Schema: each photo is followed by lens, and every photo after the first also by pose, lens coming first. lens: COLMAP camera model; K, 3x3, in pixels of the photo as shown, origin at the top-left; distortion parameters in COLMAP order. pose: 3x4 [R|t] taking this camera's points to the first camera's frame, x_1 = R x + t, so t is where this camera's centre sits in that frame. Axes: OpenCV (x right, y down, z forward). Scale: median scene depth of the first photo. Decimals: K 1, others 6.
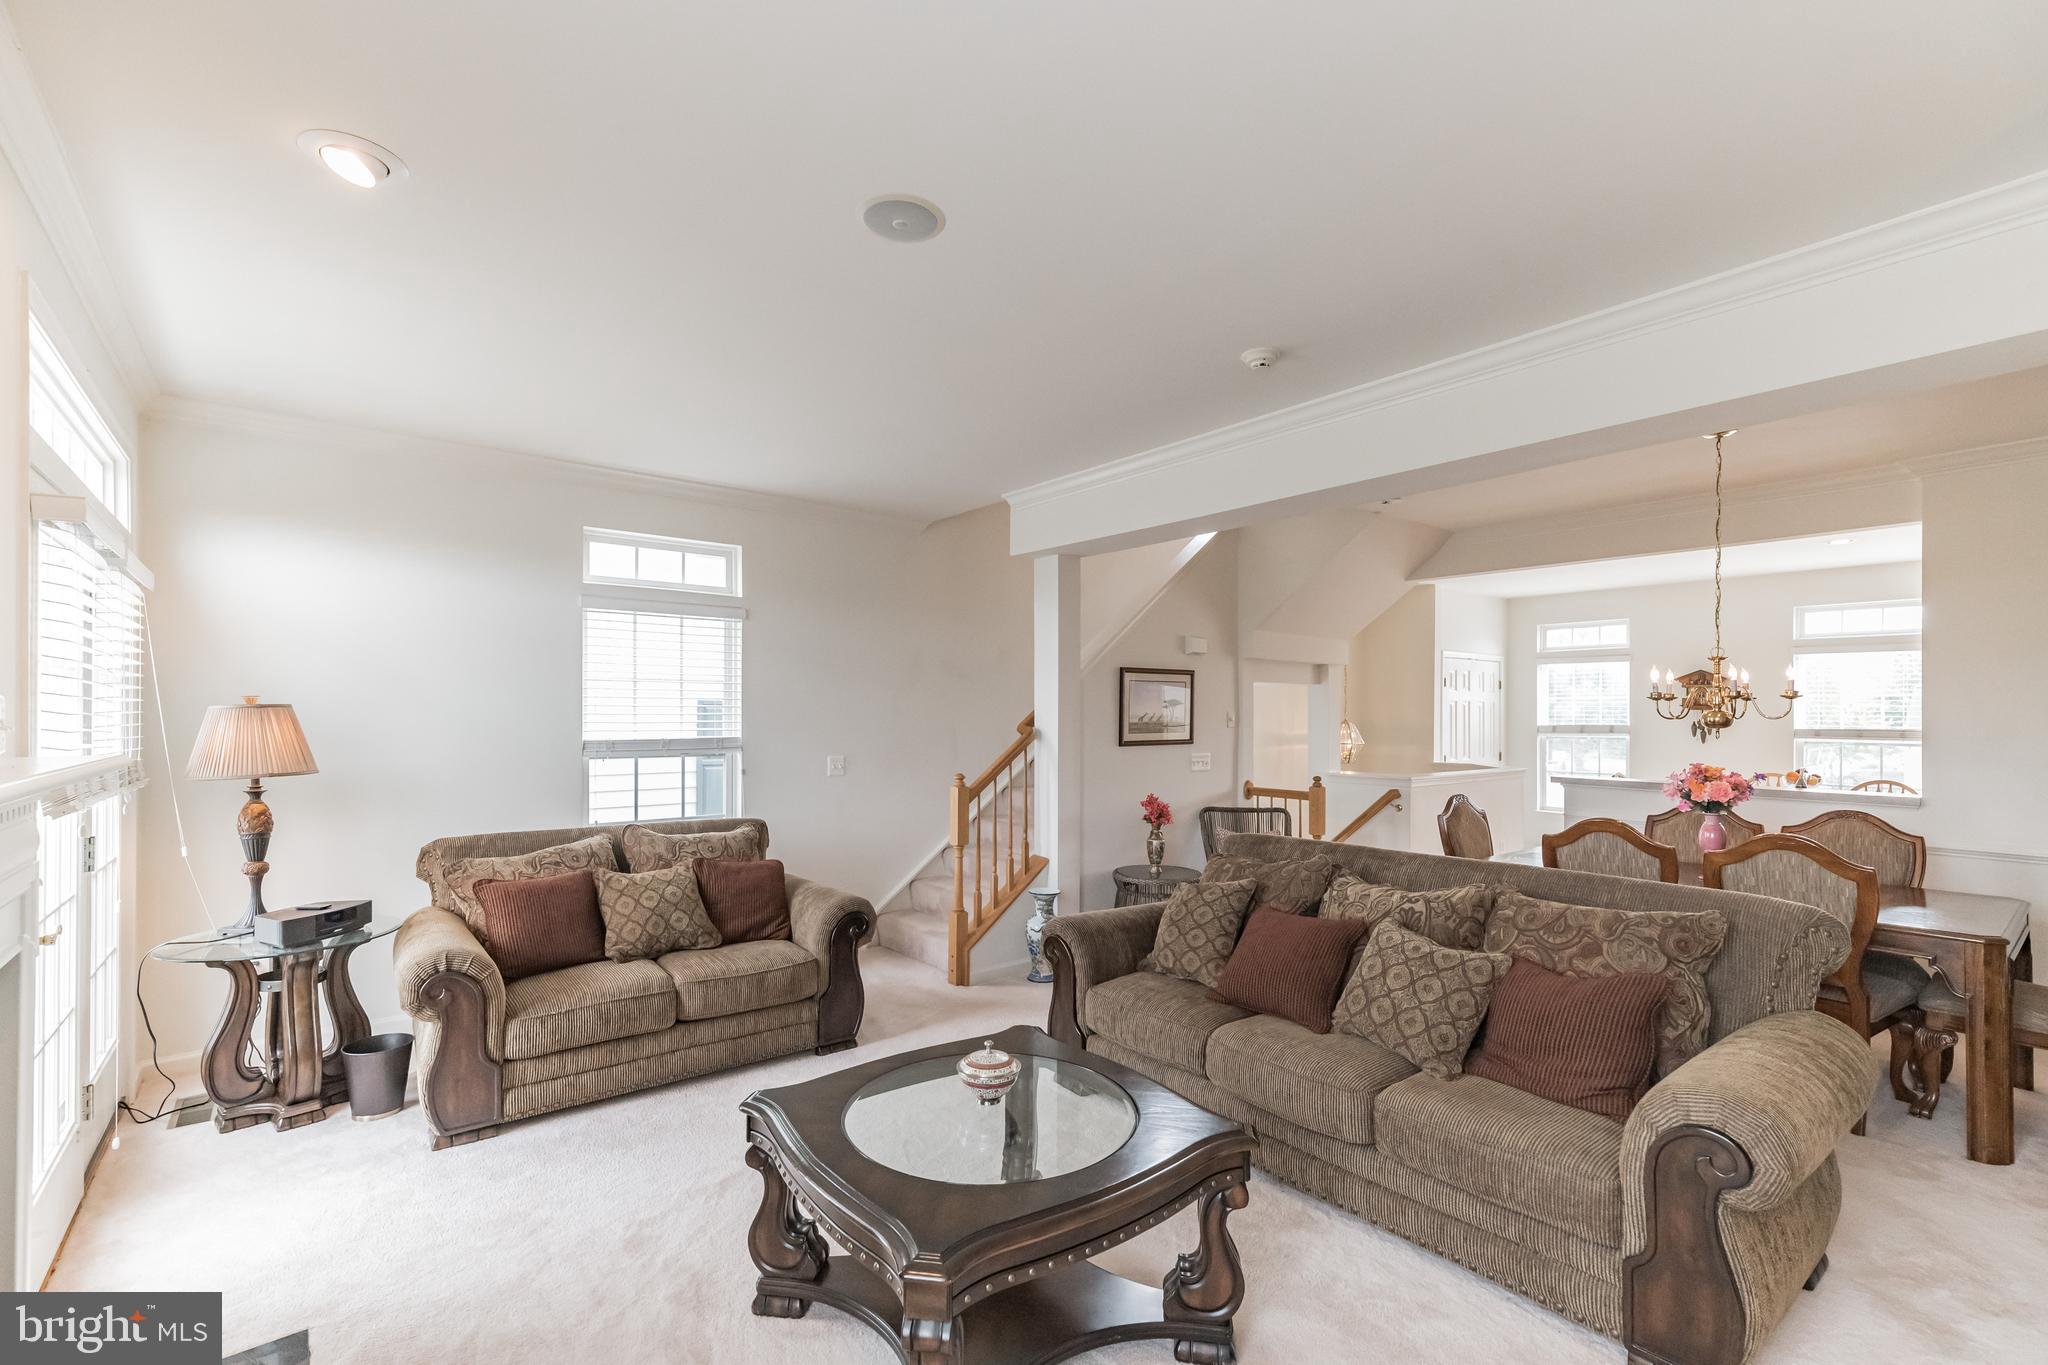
lens RADIAL K [[898.7, 0, 1006.0], [0, 898.7, 703.7], [0, 0, 1]] dist [0.007267, 0.000811]
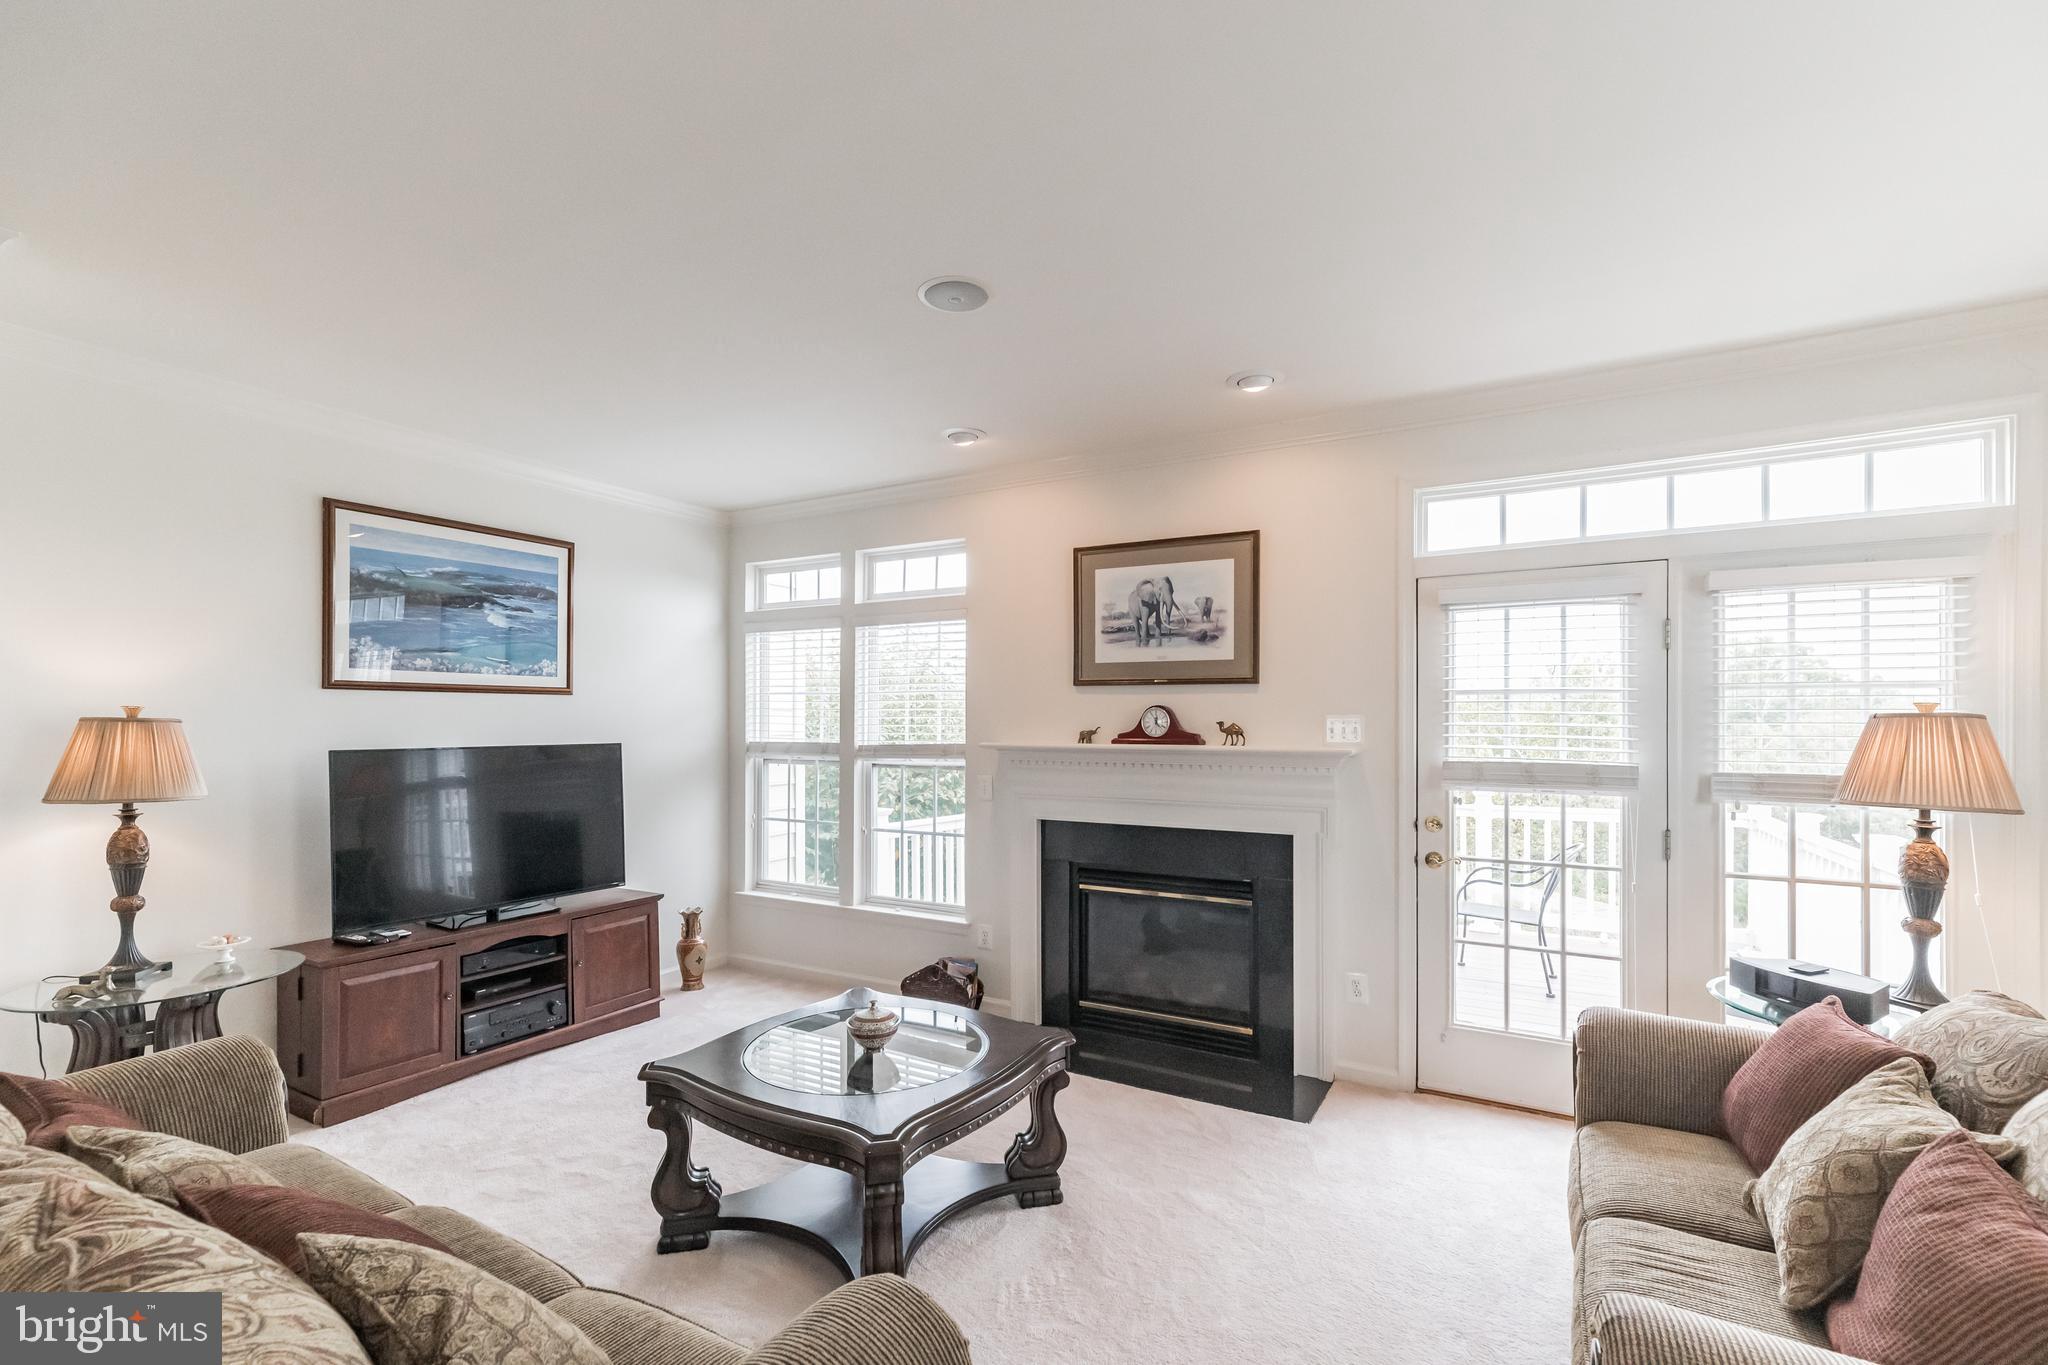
lens RADIAL K [[898.7, 0, 1031.7], [0, 898.7, 721.0], [0, 0, 1]] dist [0.007267, 0.000811]
pose [[-0.928848, -0.002004, -0.370454, 0.093870], [0.004453, 0.999853, -0.016574, 0.010265], [0.370433, -0.017044, -0.928703, 0.863440]]
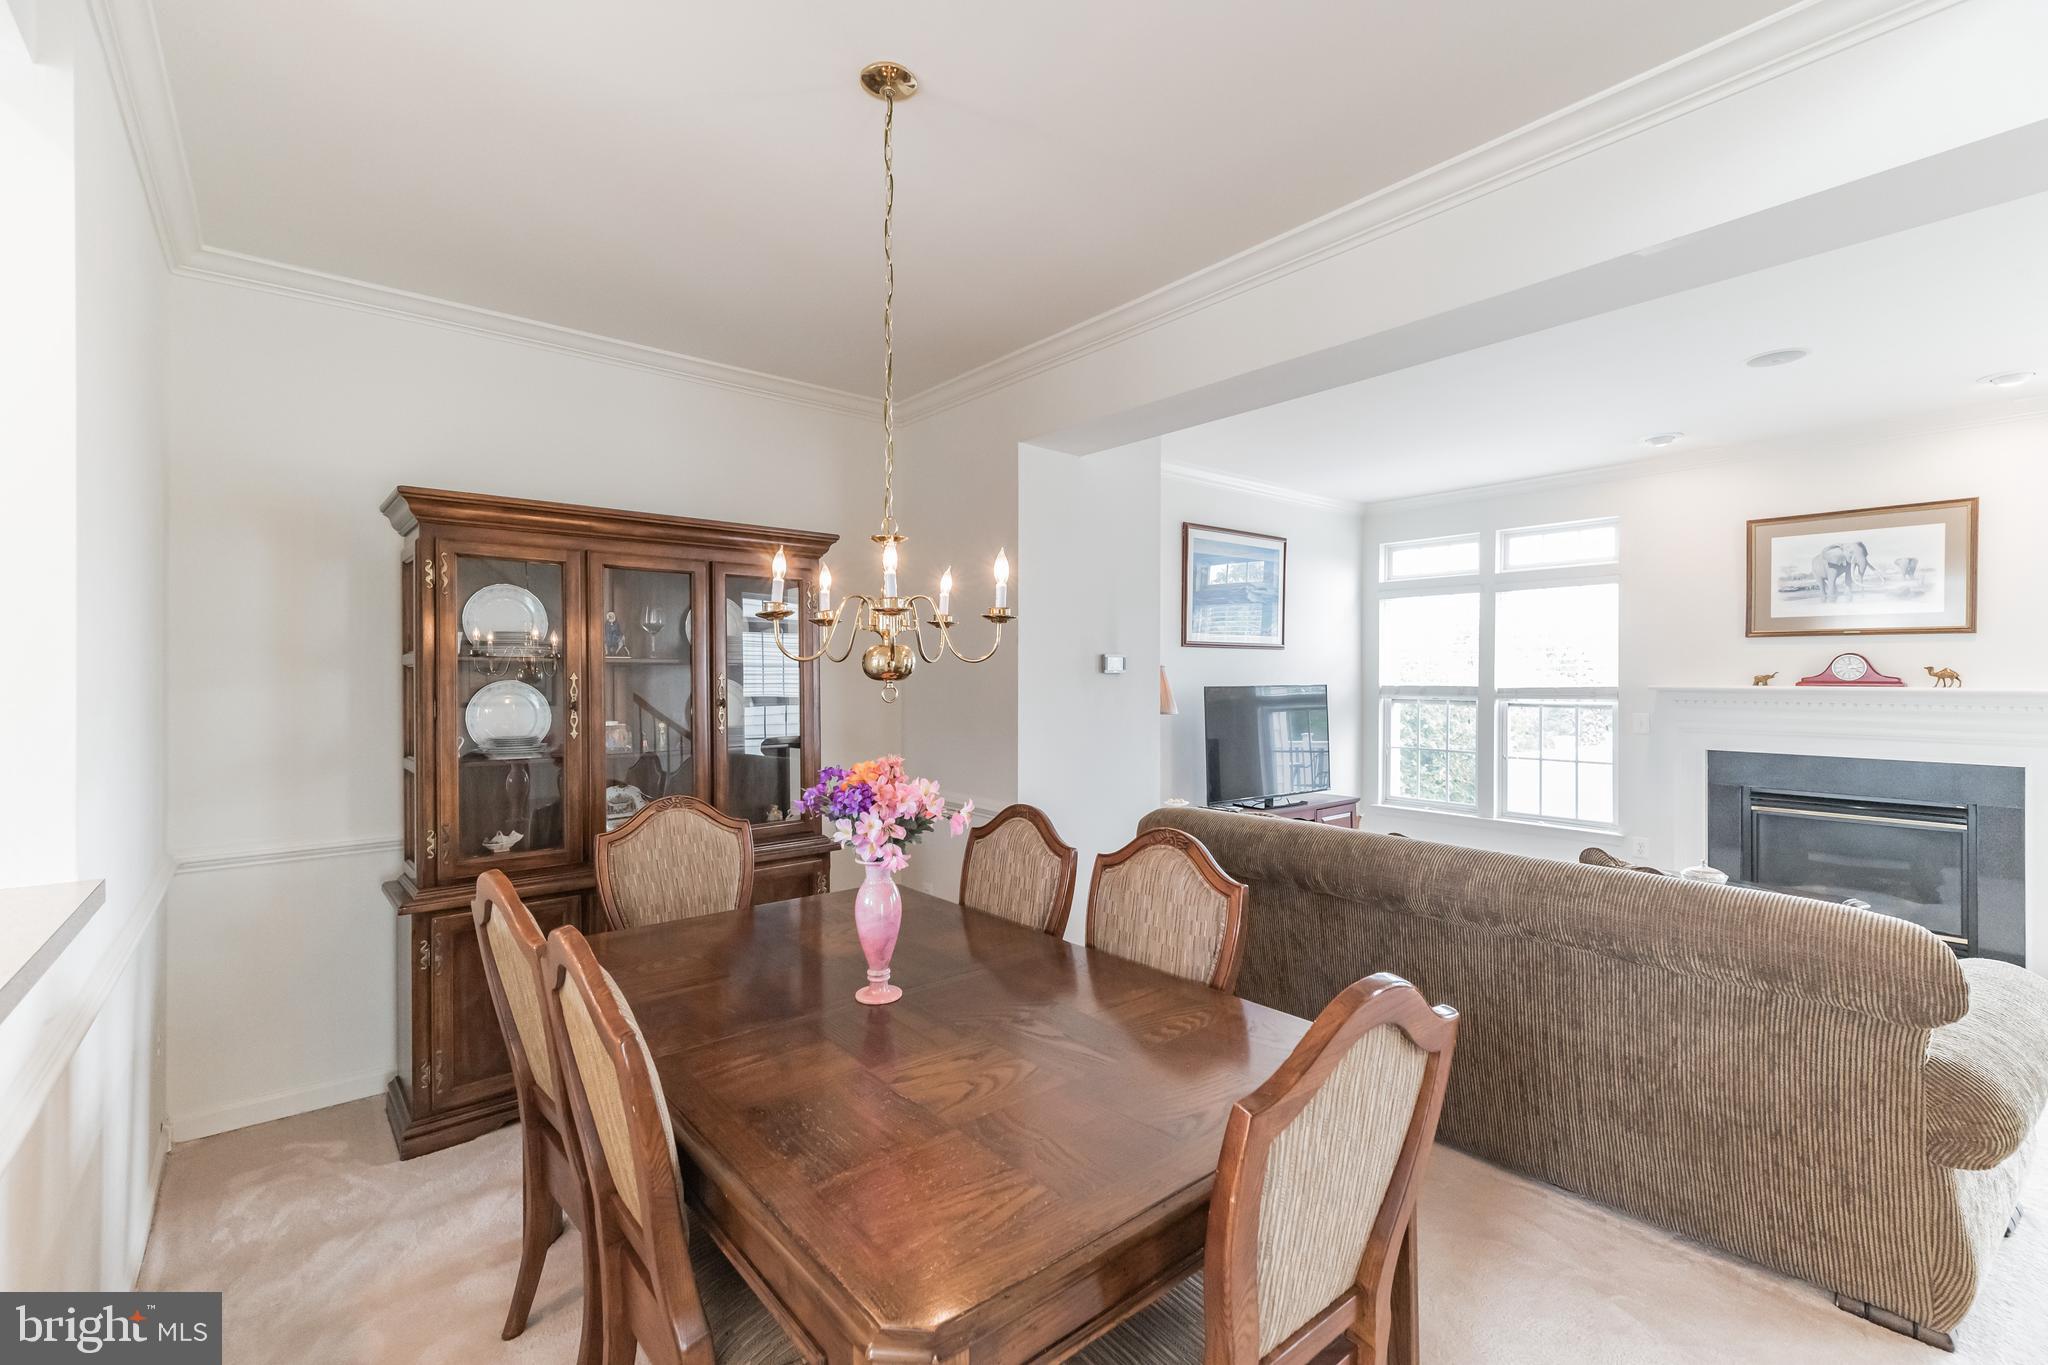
lens RADIAL K [[898.7, 0, 1032.8], [0, 898.7, 677.7], [0, 0, 1]] dist [0.007267, 0.000811]
pose [[-0.999874, -0.002363, -0.015691, 0.508598], [-0.002156, 0.999911, -0.013198, 0.021890], [0.015721, -0.013163, -0.999790, 1.061682]]
